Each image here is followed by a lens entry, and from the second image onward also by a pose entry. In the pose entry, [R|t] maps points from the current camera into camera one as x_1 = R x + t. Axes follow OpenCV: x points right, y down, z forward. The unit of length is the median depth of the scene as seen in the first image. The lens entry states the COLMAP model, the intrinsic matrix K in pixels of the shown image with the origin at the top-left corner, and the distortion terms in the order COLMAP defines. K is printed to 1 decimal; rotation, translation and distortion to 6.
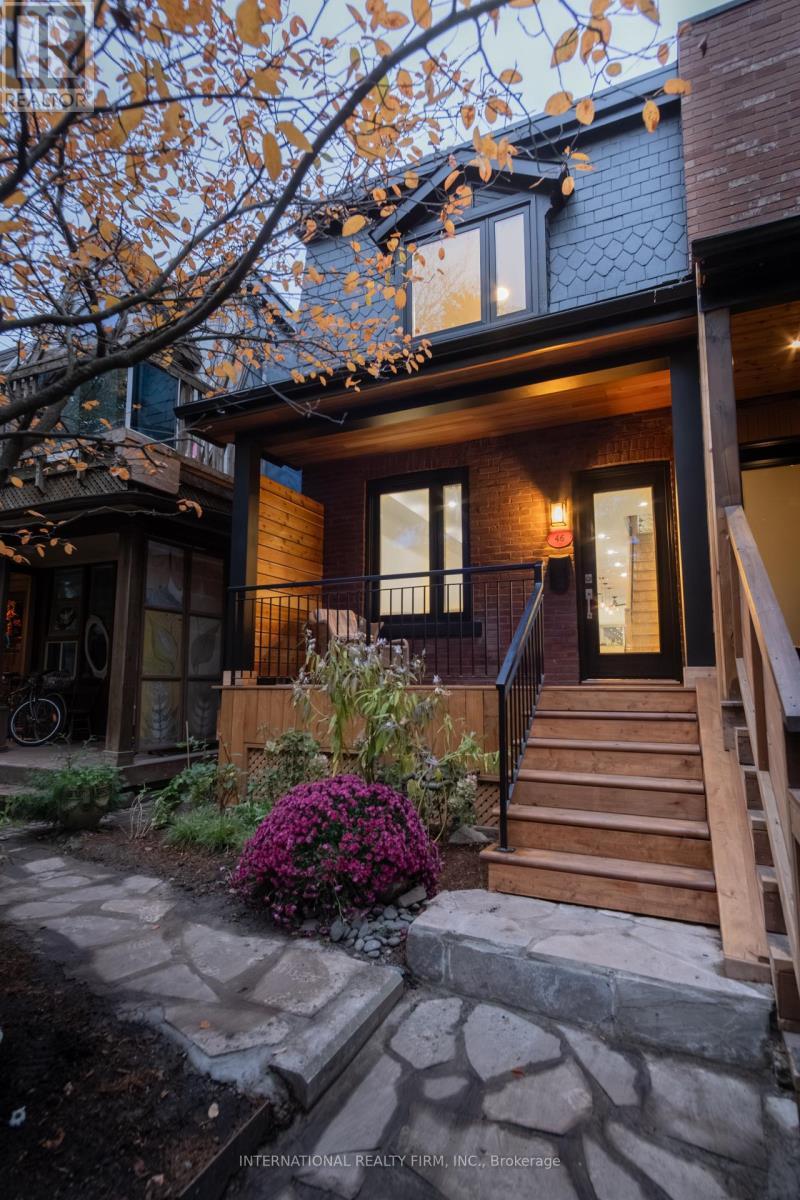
lens RADIAL K [[643.0, 0, 392.7], [0, 643.0, 604.0], [0, 0, 1]] dist [0.020287, -0.001484]
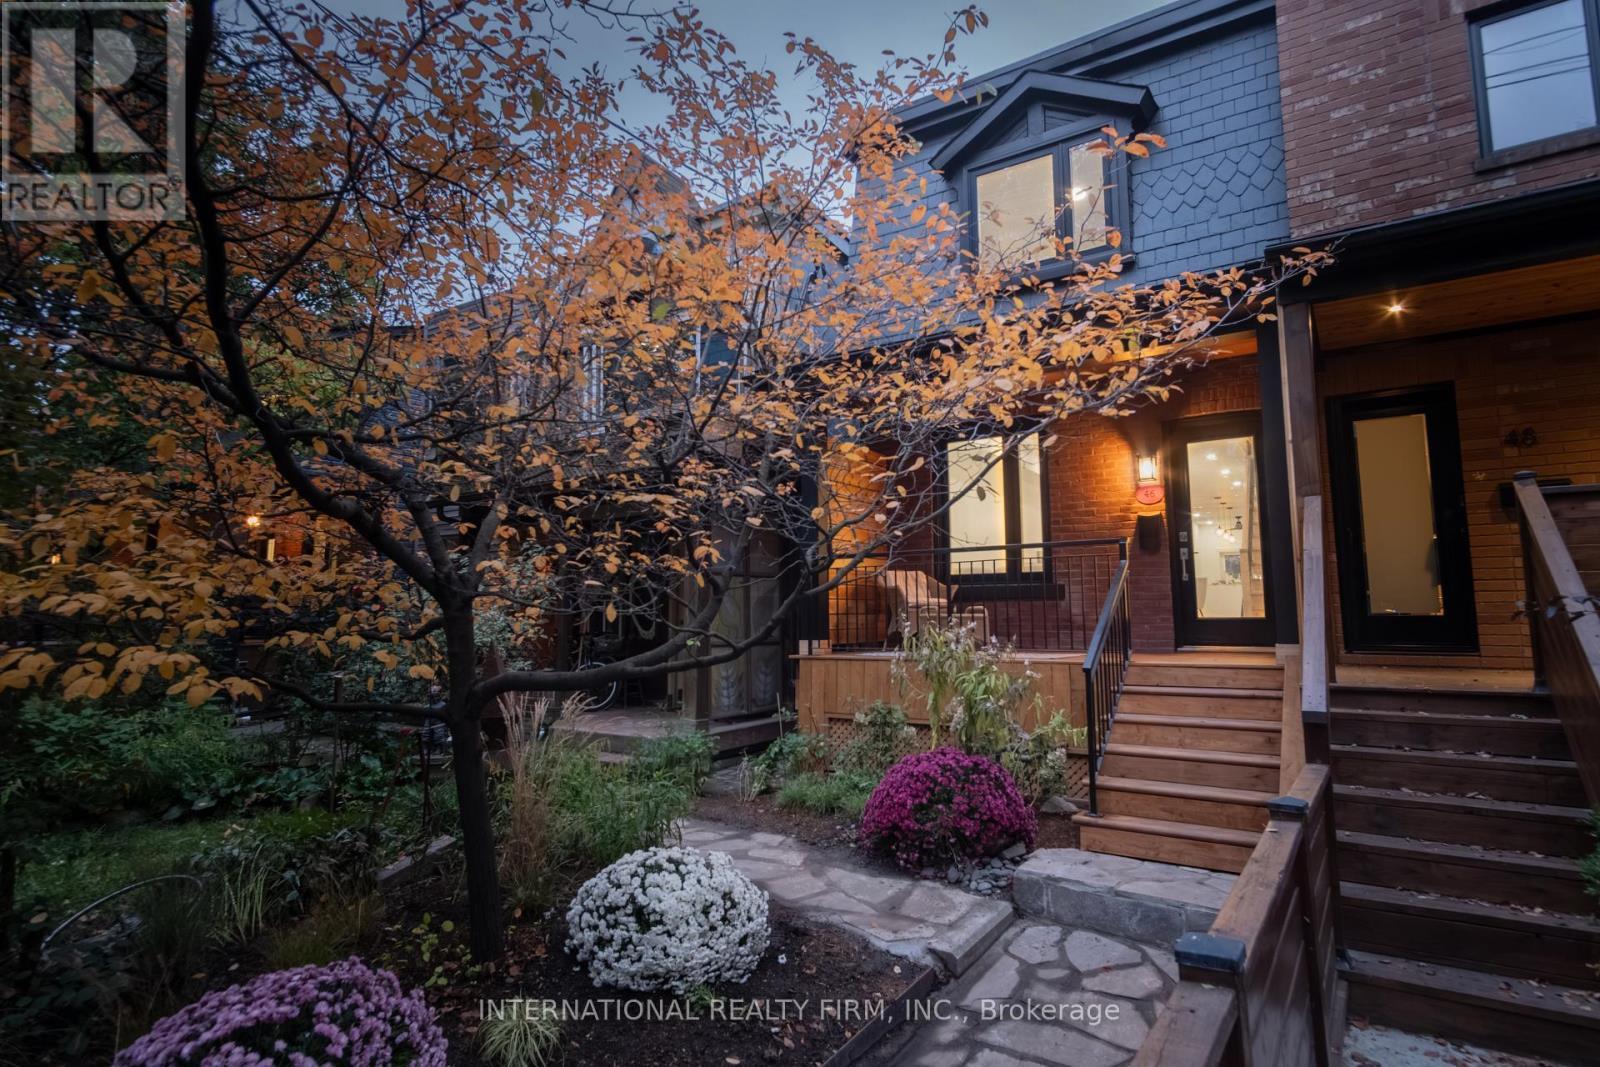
lens RADIAL K [[857.4, 0, 813.6], [0, 857.4, 528.4], [0, 0, 1]] dist [0.020287, -0.001484]
pose [[0.989956, -0.025067, -0.139138, -0.087783], [0.027323, 0.999524, 0.014326, -0.150343], [0.138713, -0.017984, 0.990169, -0.532277]]
